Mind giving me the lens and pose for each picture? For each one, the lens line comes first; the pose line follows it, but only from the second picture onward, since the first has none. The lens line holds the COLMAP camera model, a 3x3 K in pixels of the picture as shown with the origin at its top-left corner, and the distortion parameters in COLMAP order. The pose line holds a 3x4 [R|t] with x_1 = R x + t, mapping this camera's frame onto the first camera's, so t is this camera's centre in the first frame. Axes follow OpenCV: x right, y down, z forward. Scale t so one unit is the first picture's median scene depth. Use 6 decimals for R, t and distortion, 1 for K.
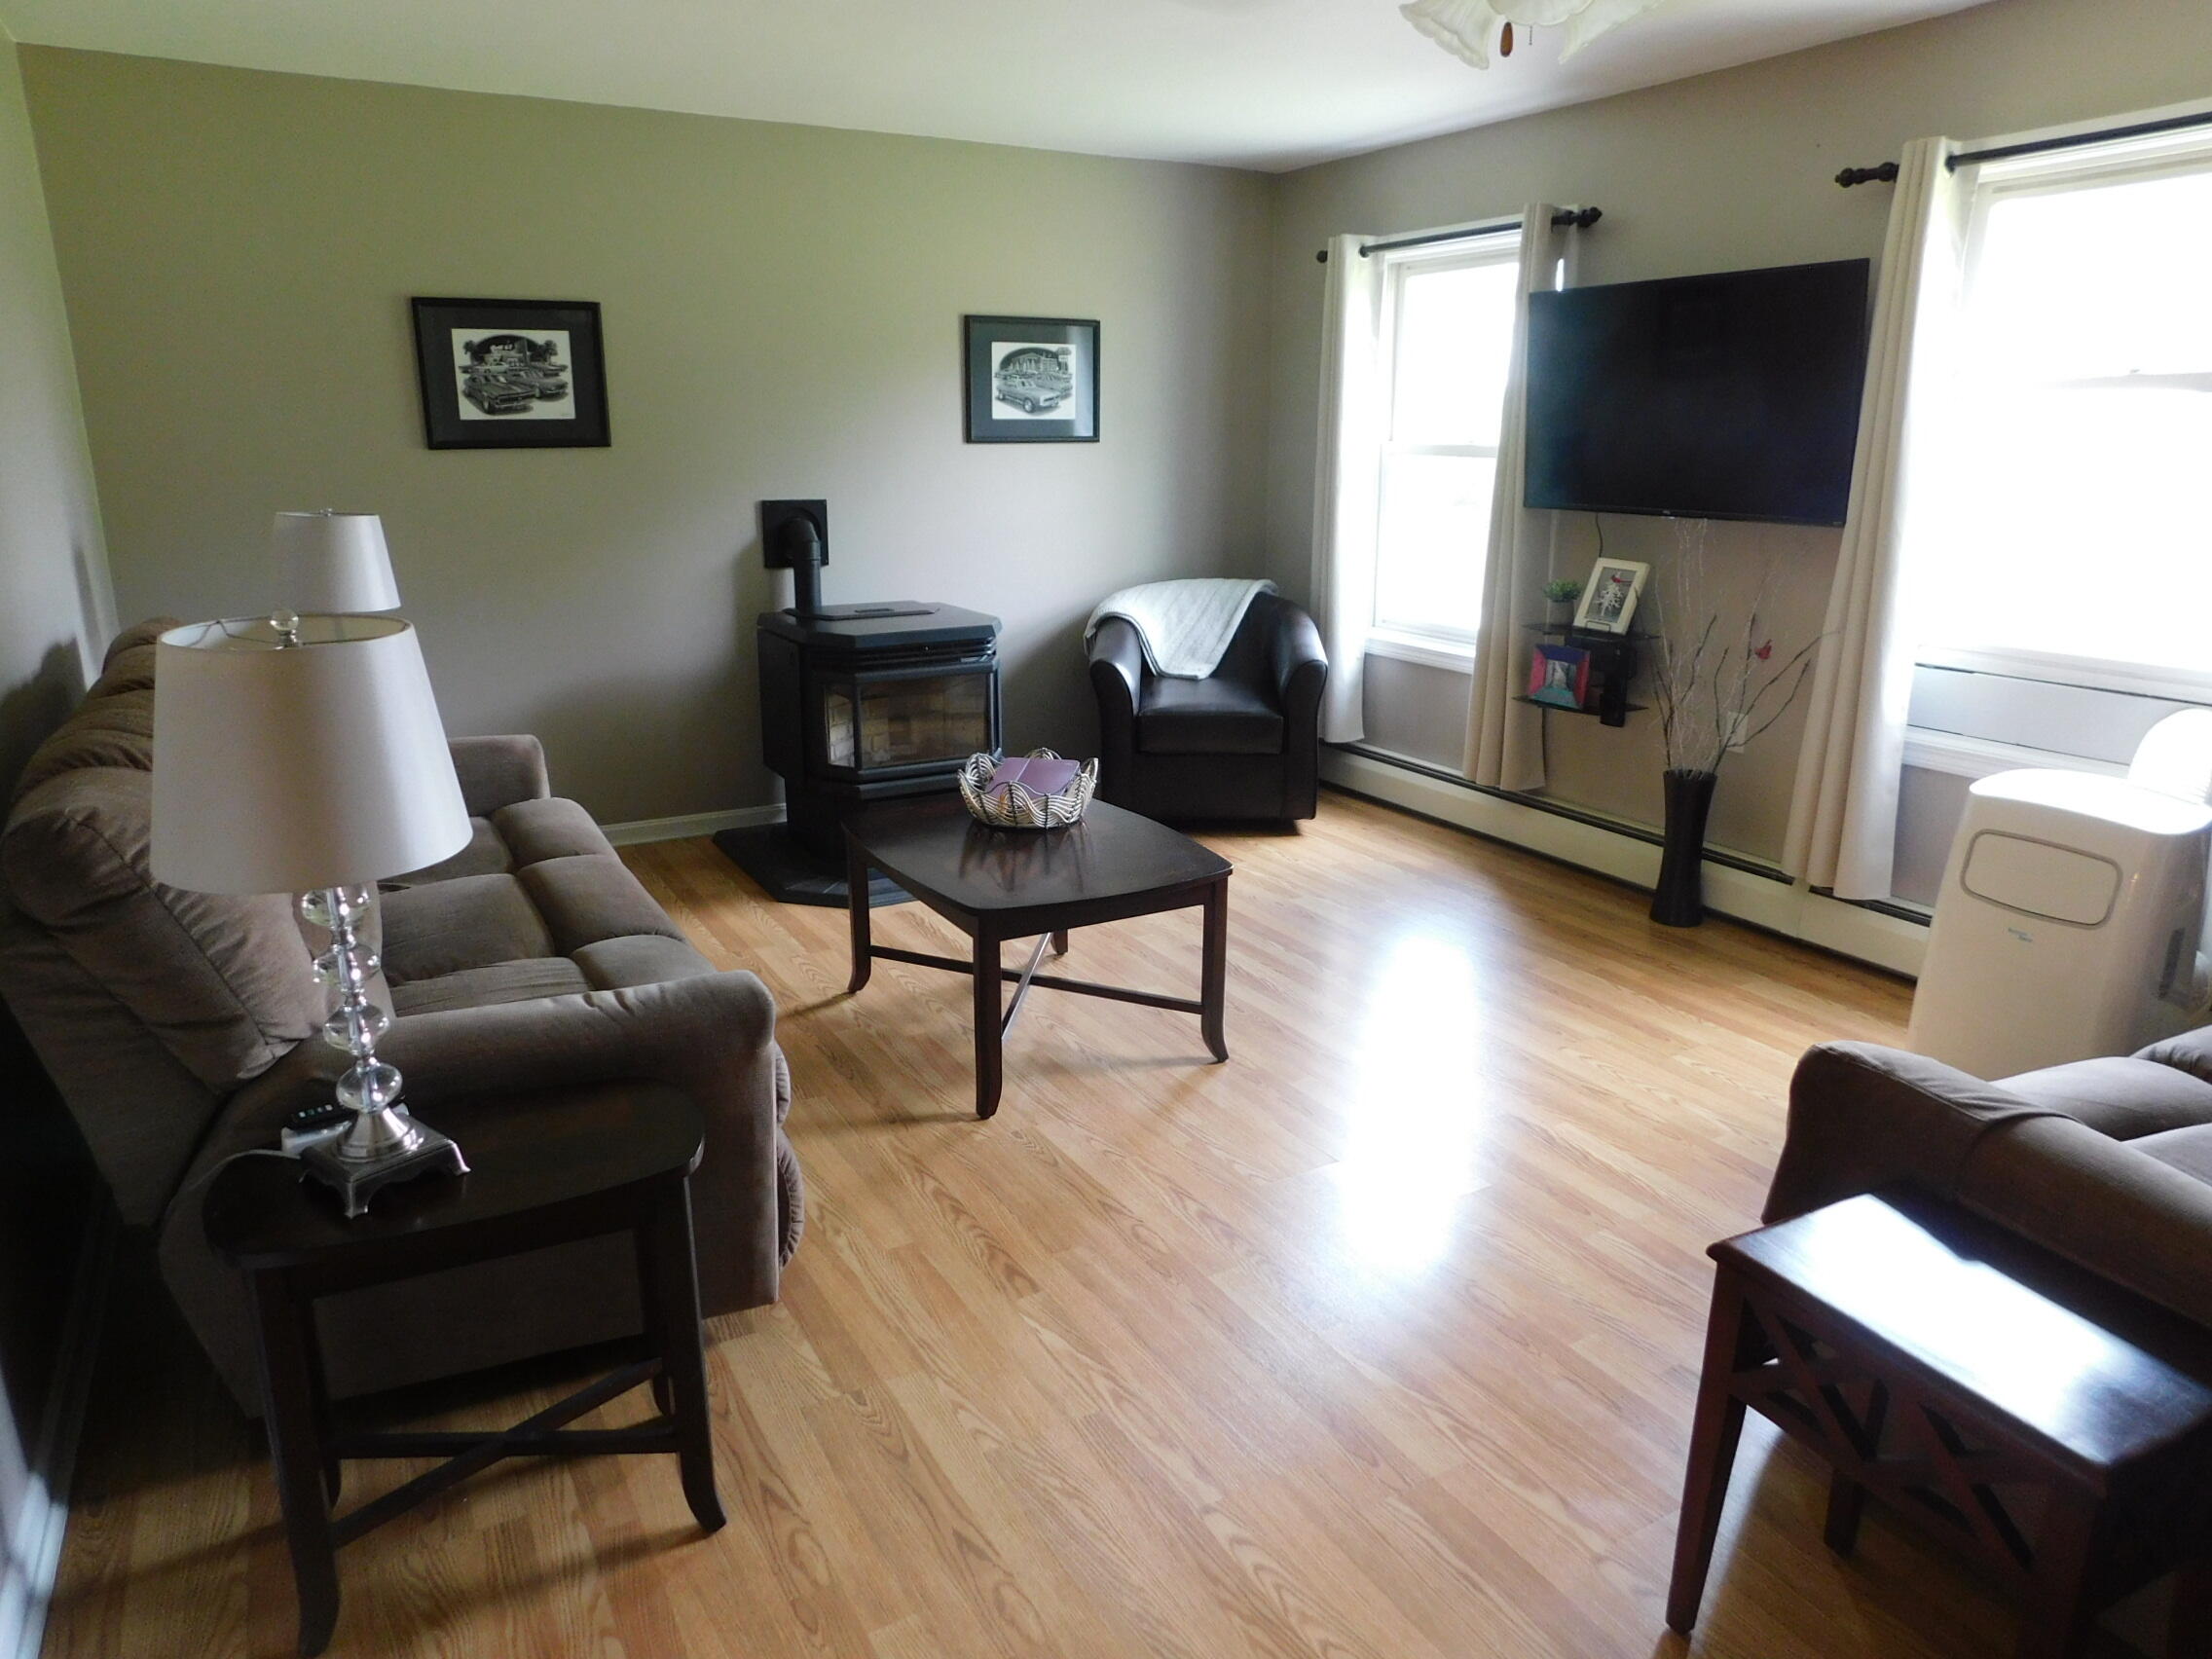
lens RADIAL K [[1455.8, 0, 1098.0], [0, 1455.8, 820.3], [0, 0, 1]] dist [-0.075950, 0.065815]
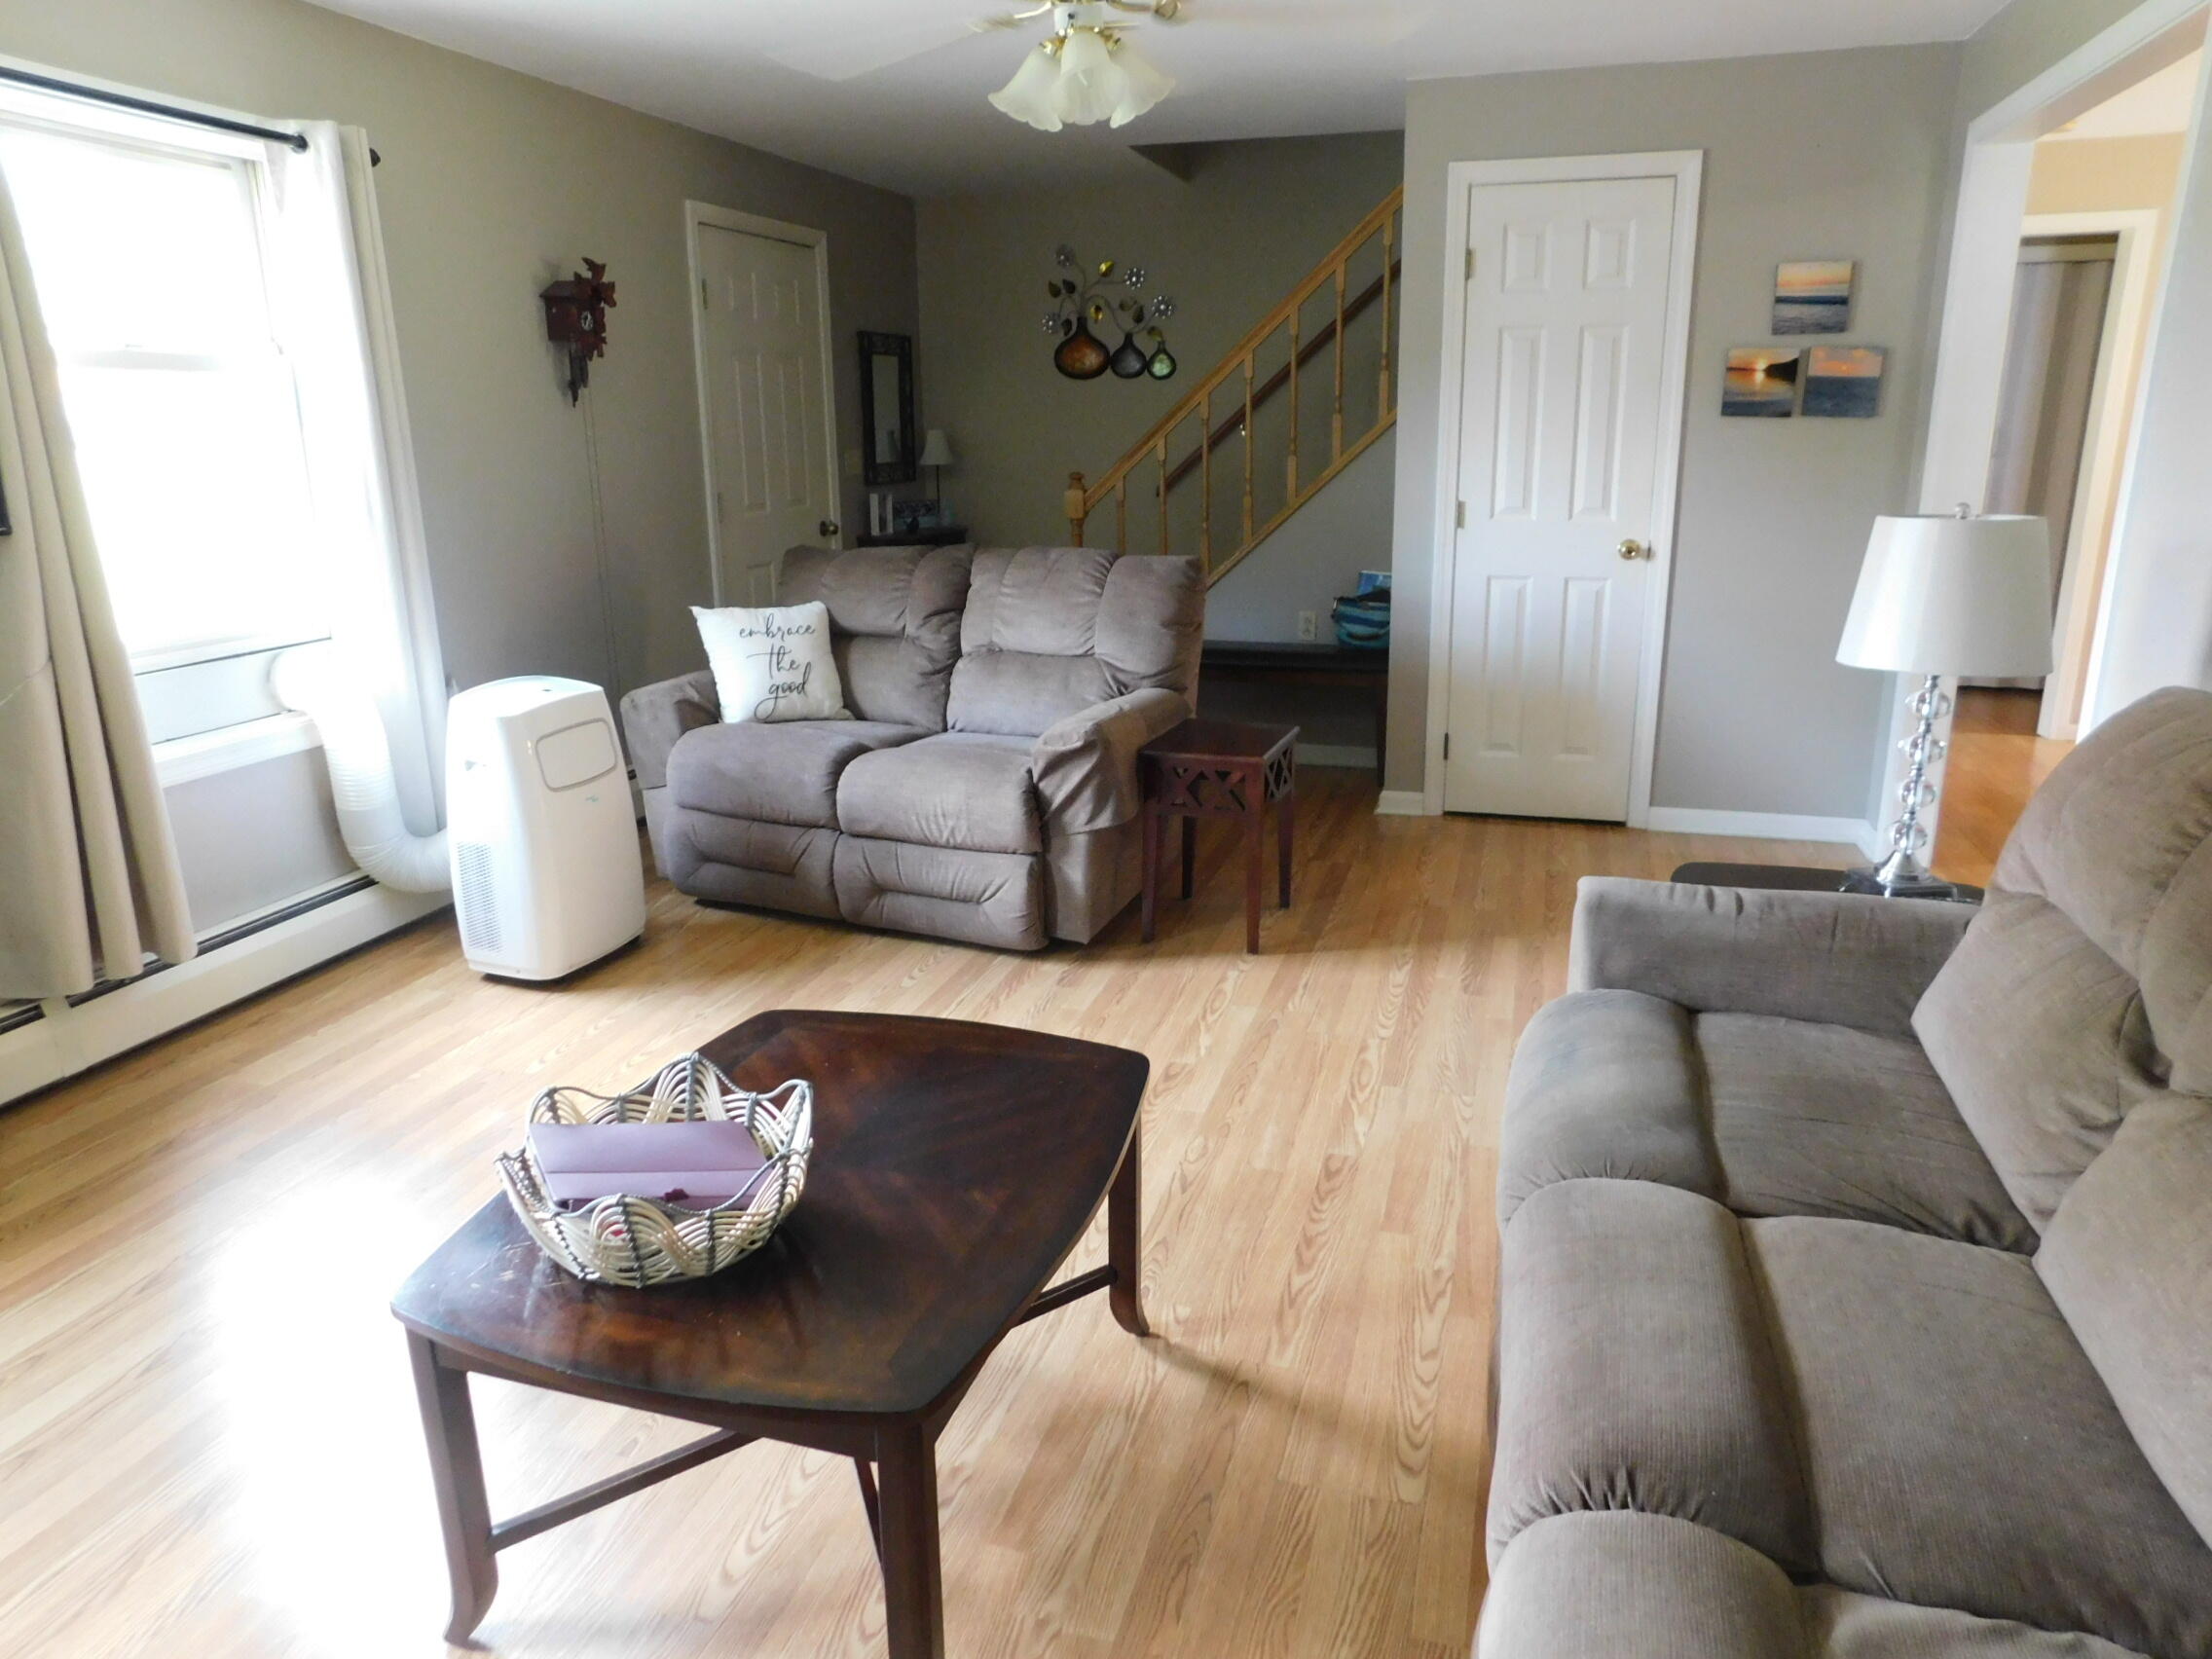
lens RADIAL K [[1455.8, 0, 1098.0], [0, 1455.8, 820.3], [0, 0, 1]] dist [-0.075950, 0.065815]
pose [[-0.692502, -0.190194, 0.695893, -0.597241], [0.191505, 0.881548, 0.431508, -0.393017], [-0.695533, 0.432088, -0.574051, 1.512825]]
